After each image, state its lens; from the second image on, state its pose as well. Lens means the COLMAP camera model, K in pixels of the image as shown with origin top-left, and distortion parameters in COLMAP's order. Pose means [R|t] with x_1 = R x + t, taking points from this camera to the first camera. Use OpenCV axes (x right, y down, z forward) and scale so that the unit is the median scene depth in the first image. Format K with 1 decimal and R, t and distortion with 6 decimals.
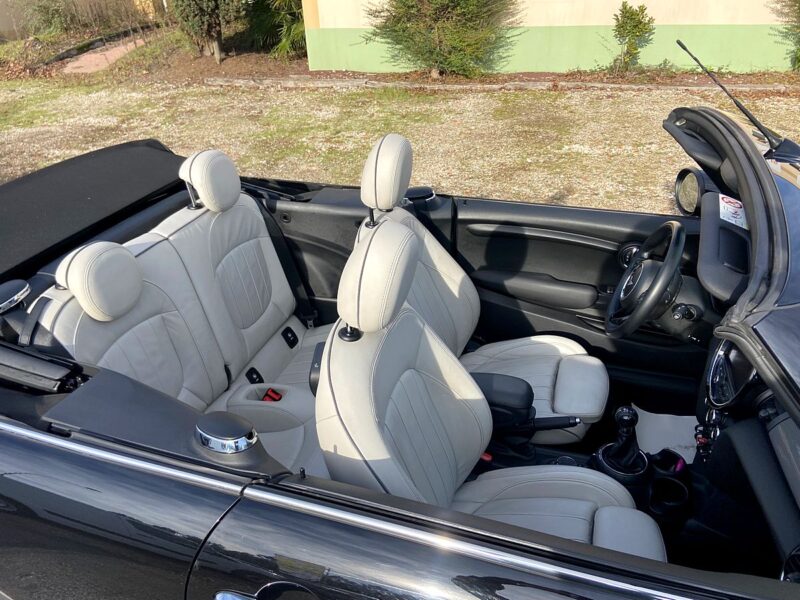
lens RADIAL K [[602.0, 0, 395.5], [0, 602.0, 310.1], [0, 0, 1]] dist [0.099723, -0.114360]
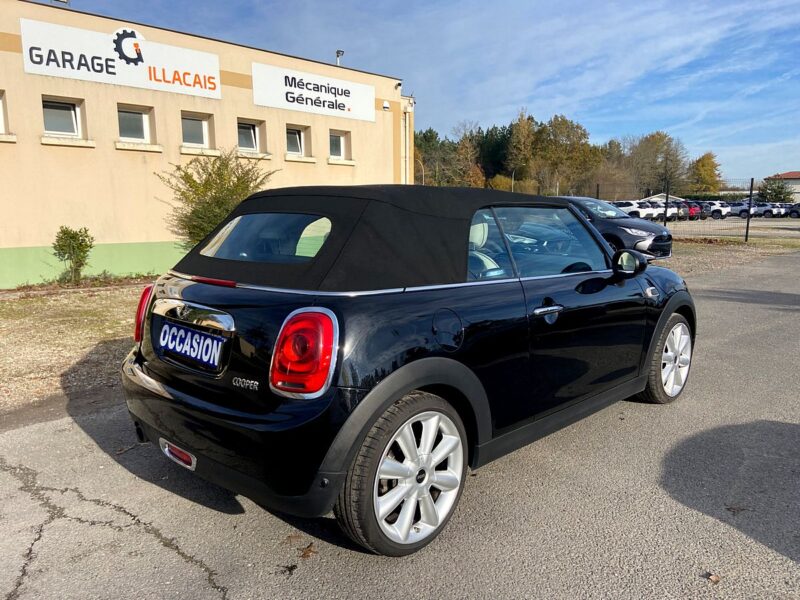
lens RADIAL K [[602.0, 0, 412.7], [0, 602.0, 313.1], [0, 0, 1]] dist [0.099723, -0.114360]
pose [[0.446096, -0.110784, 0.888102, -0.361019], [0.440735, 0.890840, -0.110256, 0.065009], [-0.778942, 0.440602, 0.446227, 0.027597]]
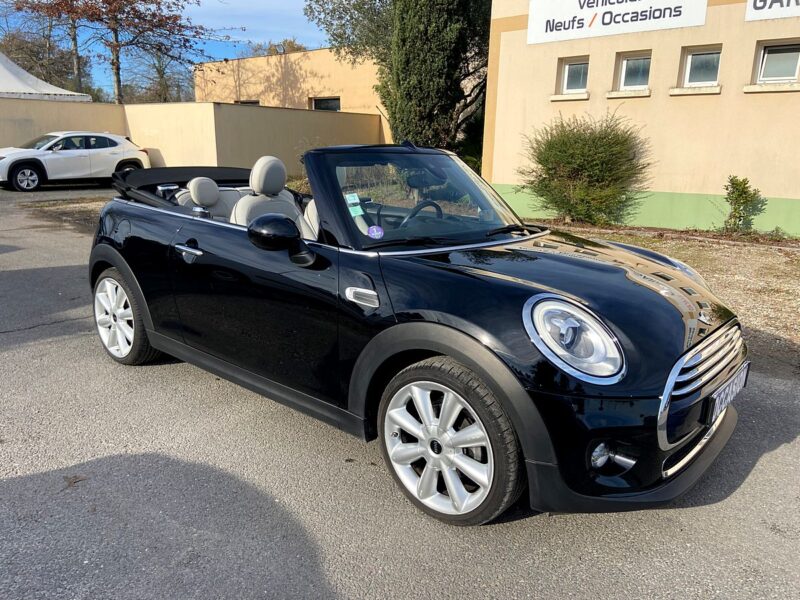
lens RADIAL K [[602.0, 0, 399.4], [0, 602.0, 308.7], [0, 0, 1]] dist [0.099723, -0.114360]
pose [[0.916706, 0.154010, -0.368687, 0.239129], [-0.247822, 0.942959, -0.222289, 0.143202], [0.313422, 0.295142, 0.902584, -0.167727]]
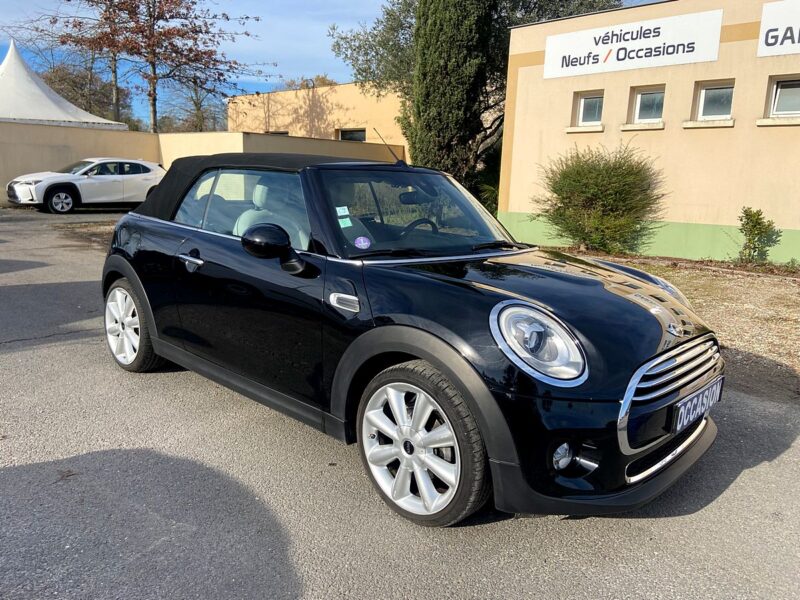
lens RADIAL K [[602.0, 0, 403.0], [0, 602.0, 300.3], [0, 0, 1]] dist [0.099723, -0.114360]
pose [[0.899570, 0.149786, -0.410290, 0.266084], [-0.277023, 0.921910, -0.270814, 0.151137], [0.337687, 0.357276, 0.870817, -0.168515]]
